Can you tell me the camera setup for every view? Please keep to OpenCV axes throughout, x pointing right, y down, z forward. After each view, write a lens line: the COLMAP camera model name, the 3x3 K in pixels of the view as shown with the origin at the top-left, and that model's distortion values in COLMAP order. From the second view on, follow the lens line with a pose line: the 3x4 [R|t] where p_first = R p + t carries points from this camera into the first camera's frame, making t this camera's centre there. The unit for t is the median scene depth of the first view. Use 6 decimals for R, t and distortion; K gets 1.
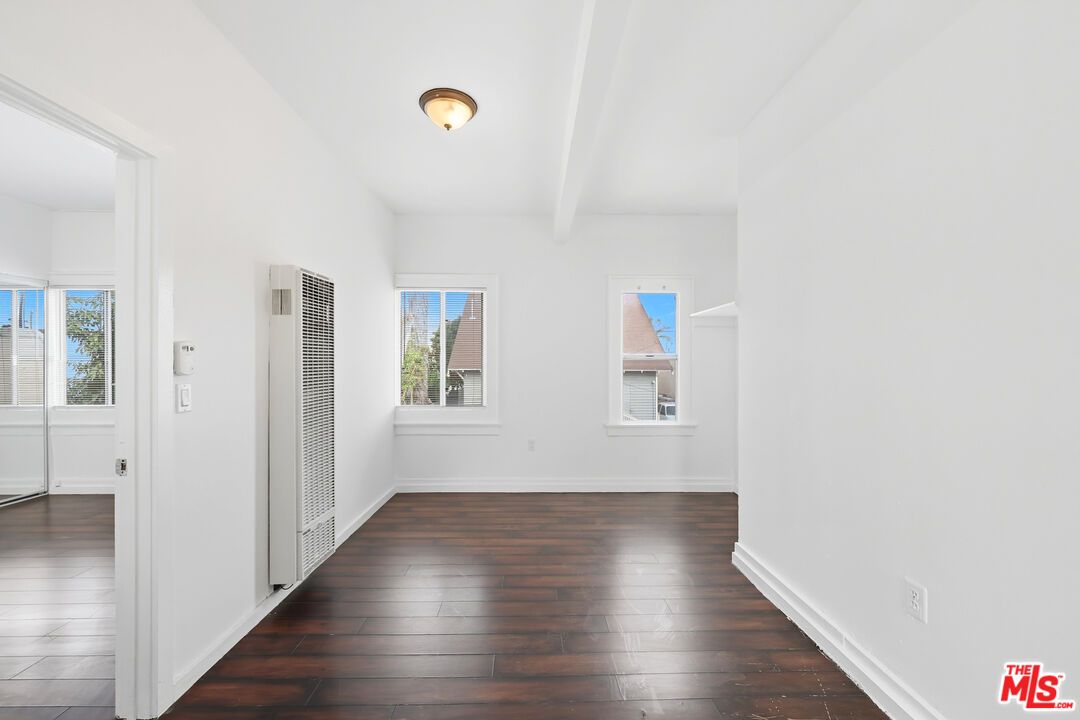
lens RADIAL K [[446.6, 0, 536.6], [0, 446.6, 361.9], [0, 0, 1]] dist [-0.001342, 0.000677]
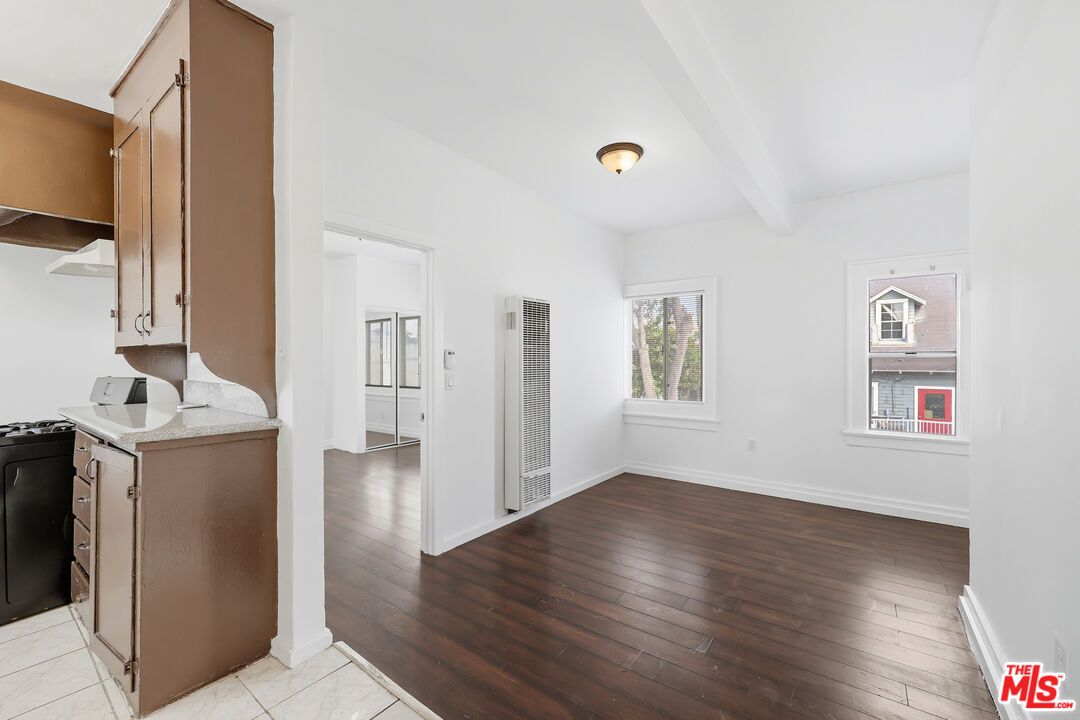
lens RADIAL K [[446.6, 0, 539.4], [0, 446.6, 362.4], [0, 0, 1]] dist [-0.001342, 0.000677]
pose [[0.793993, 0.001122, -0.607926, 0.275044], [0.001125, 0.999994, 0.003316, -0.000101], [0.607926, -0.003317, 0.793987, -0.086780]]
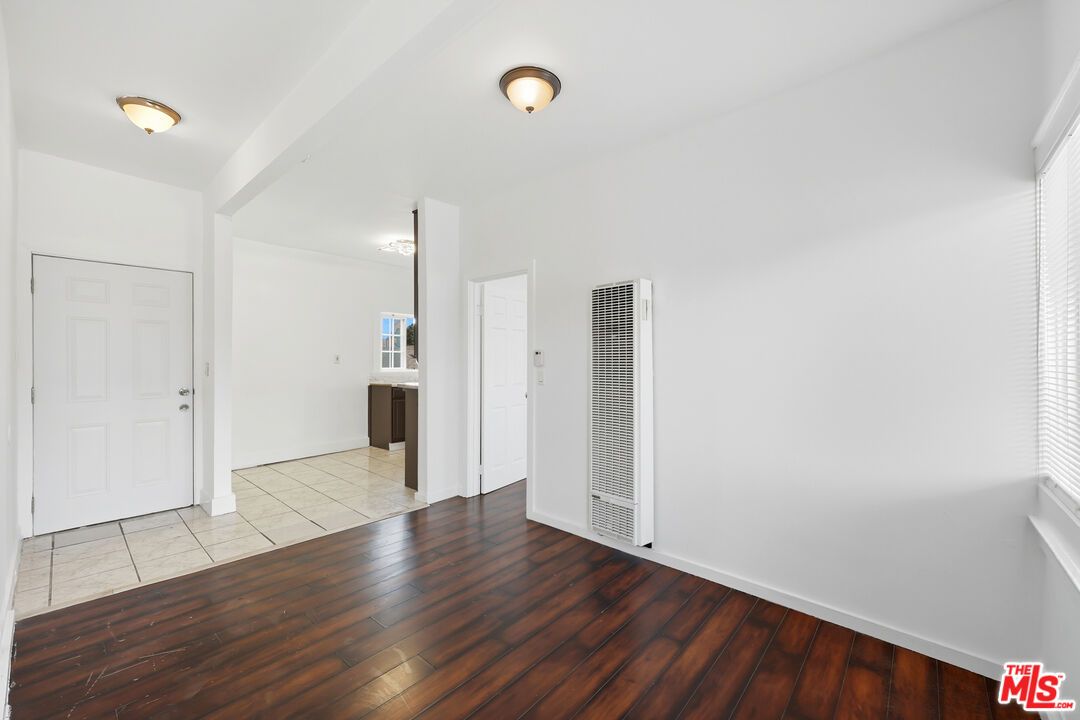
lens RADIAL K [[446.6, 0, 546.1], [0, 446.6, 359.1], [0, 0, 1]] dist [-0.001342, 0.000677]
pose [[-0.681738, 0.008168, -0.731551, 0.334822], [0.007685, 0.999962, 0.004004, -0.006309], [0.731556, -0.002892, -0.681775, 1.193921]]
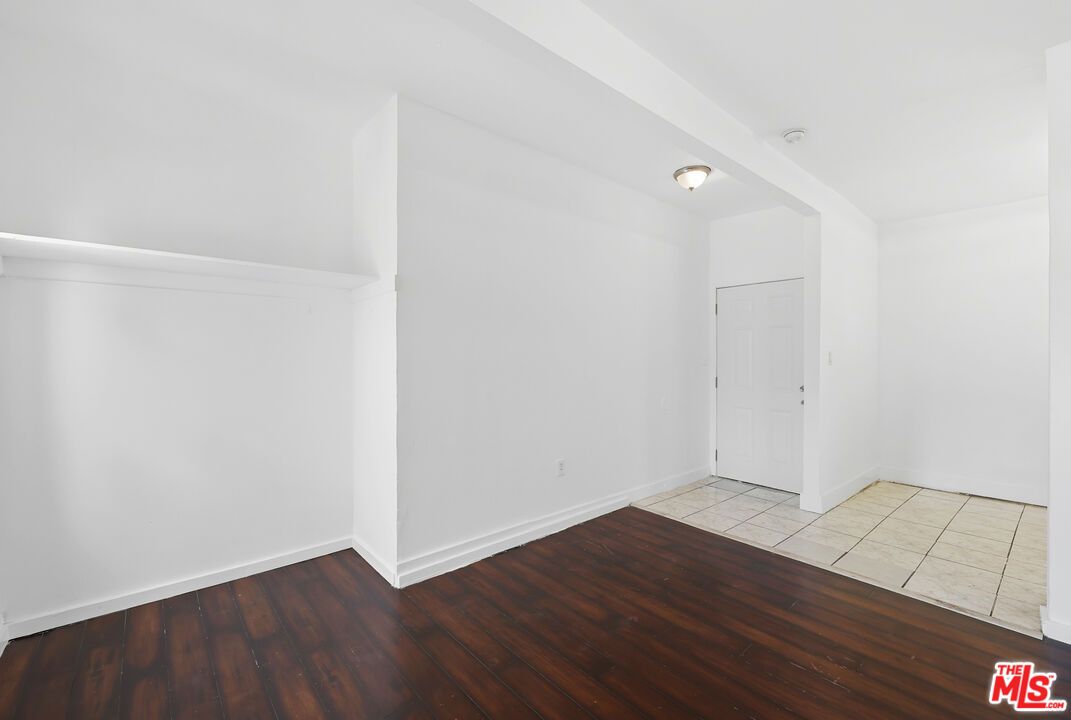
lens RADIAL K [[450.6, 0, 532.8], [0, 450.6, 357.3], [0, 0, 1]] dist [-0.000100, -0.000136]
pose [[-0.626978, 0.001817, 0.779035, -0.339348], [-0.005325, 0.999964, -0.006618, -0.000490], [-0.779019, -0.008297, -0.626946, 1.113885]]
